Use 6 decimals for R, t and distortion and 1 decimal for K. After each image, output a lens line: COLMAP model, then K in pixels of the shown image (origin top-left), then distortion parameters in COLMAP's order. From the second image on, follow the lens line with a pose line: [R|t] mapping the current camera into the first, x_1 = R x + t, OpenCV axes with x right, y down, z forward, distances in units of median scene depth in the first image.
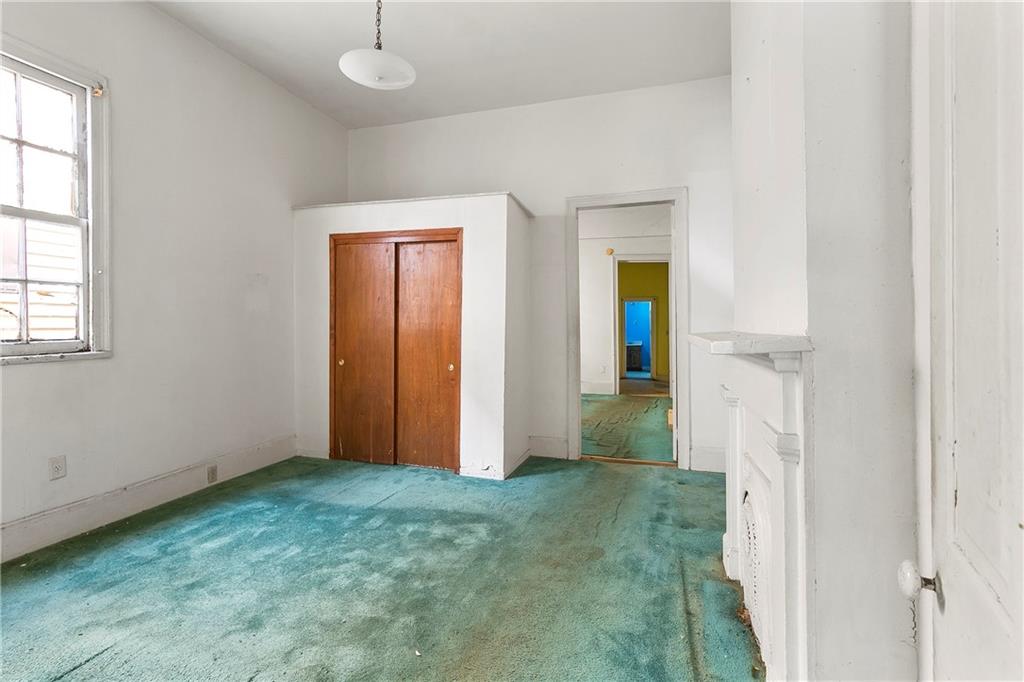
lens RADIAL K [[507.0, 0, 512.0], [0, 507.0, 341.0], [0, 0, 1]] dist [-0.000668, -0.000113]
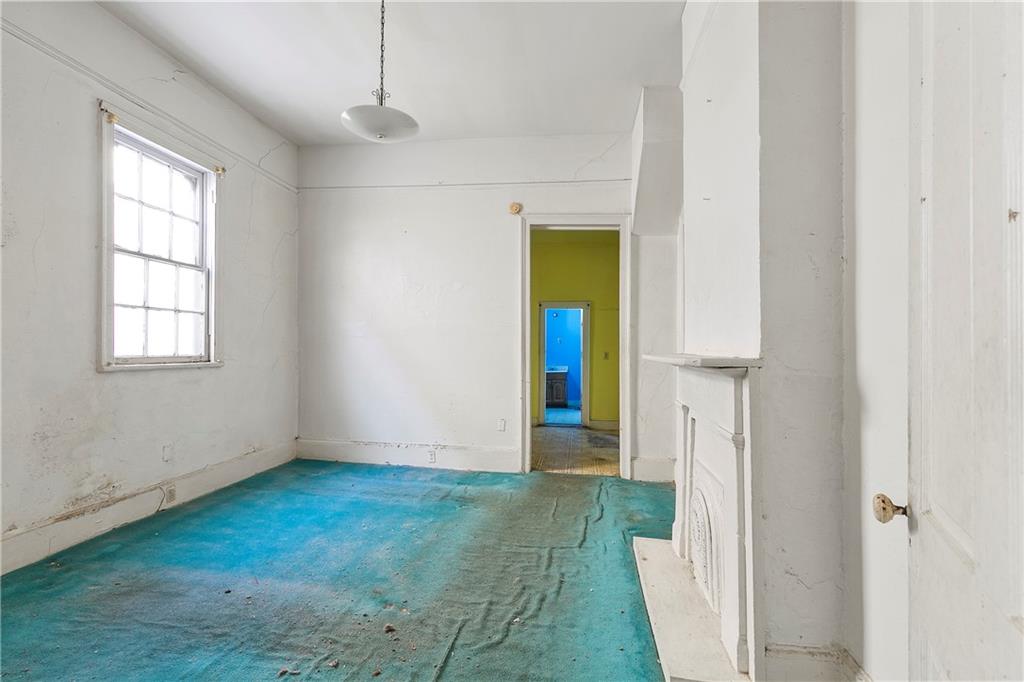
lens RADIAL K [[507.0, 0, 512.0], [0, 507.0, 341.0], [0, 0, 1]] dist [-0.000668, -0.000113]
pose [[0.988828, 0.017336, 0.148050, 0.109052], [-0.012746, 0.999410, -0.031896, -0.016198], [-0.148515, 0.029653, 0.988465, 0.460395]]
